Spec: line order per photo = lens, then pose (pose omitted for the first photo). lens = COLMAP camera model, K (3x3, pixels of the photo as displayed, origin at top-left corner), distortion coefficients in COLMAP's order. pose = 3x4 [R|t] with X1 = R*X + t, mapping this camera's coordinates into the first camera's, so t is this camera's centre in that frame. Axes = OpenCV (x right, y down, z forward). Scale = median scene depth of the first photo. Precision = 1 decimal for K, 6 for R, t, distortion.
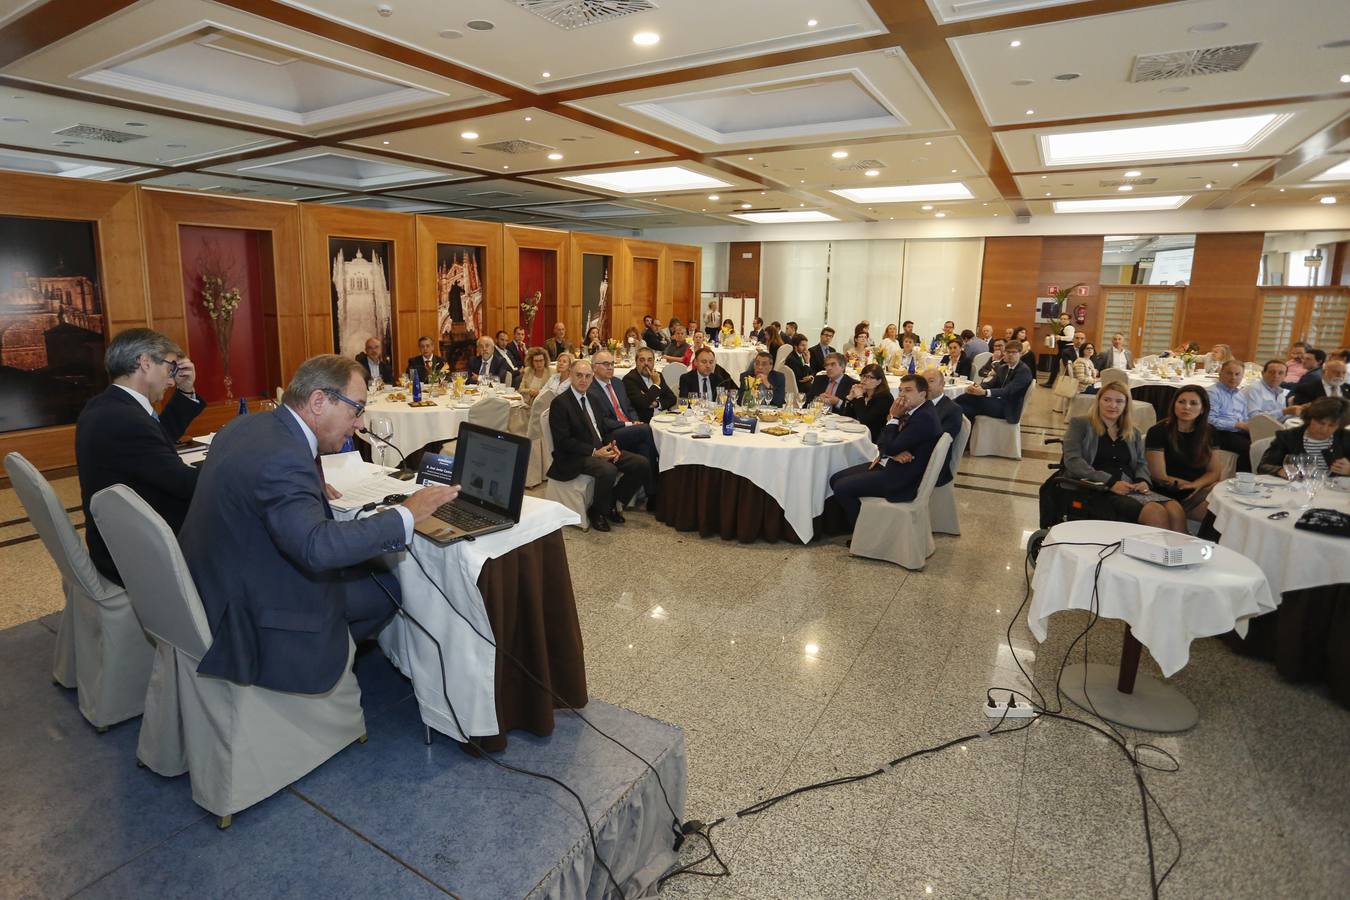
lens RADIAL K [[734.9, 0, 624.8], [0, 734.9, 409.7], [0, 0, 1]] dist [-0.033552, 0.024259]
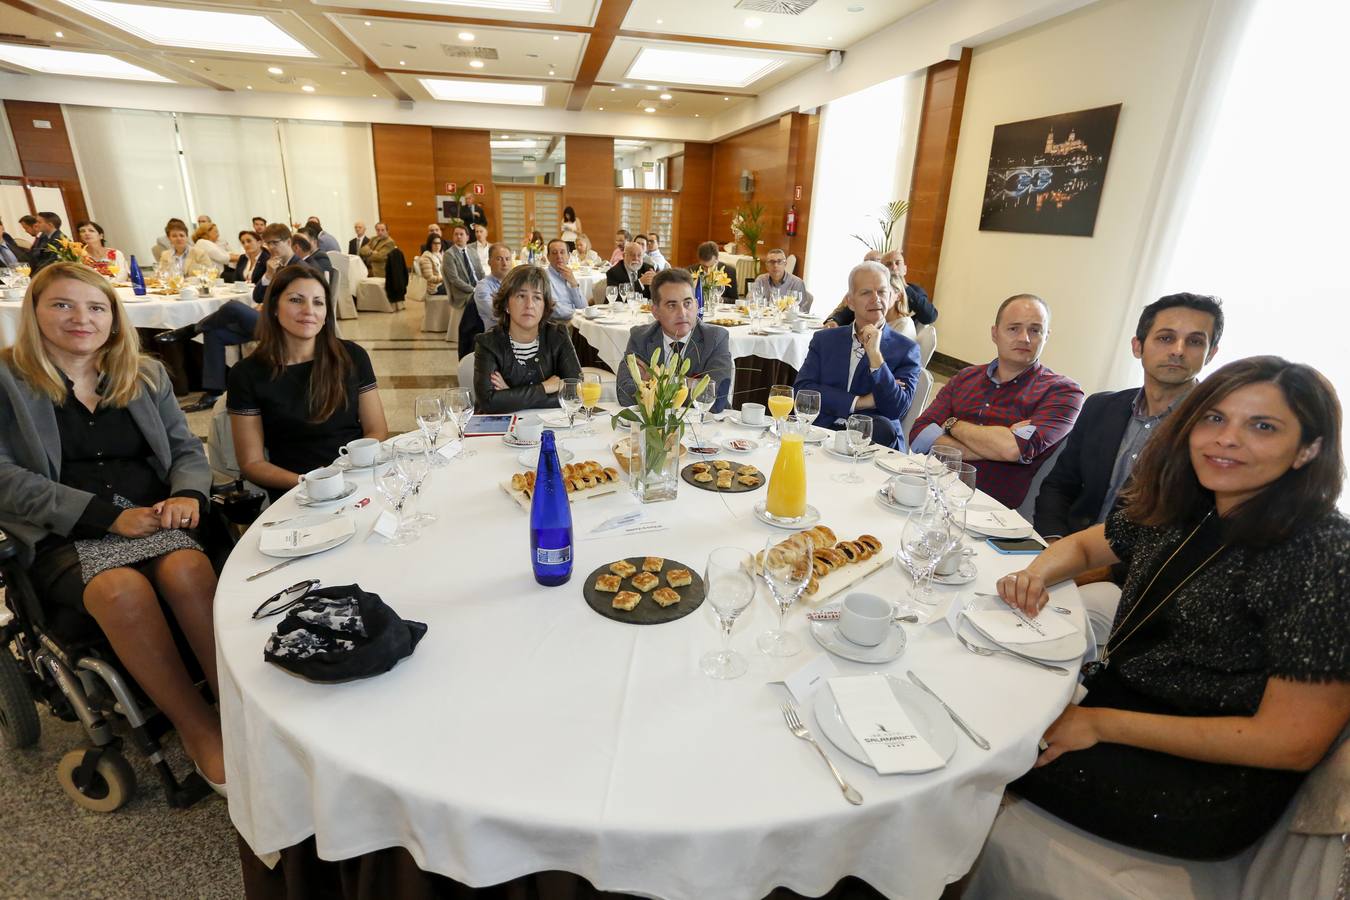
lens RADIAL K [[660.5, 0, 670.2], [0, 660.5, 431.4], [0, 0, 1]] dist [-0.037471, 0.027065]
pose [[0.740812, -0.197184, 0.642118, 0.261429], [0.086802, 0.976029, 0.199580, 0.003735], [-0.666080, -0.092114, 0.740170, 0.194560]]
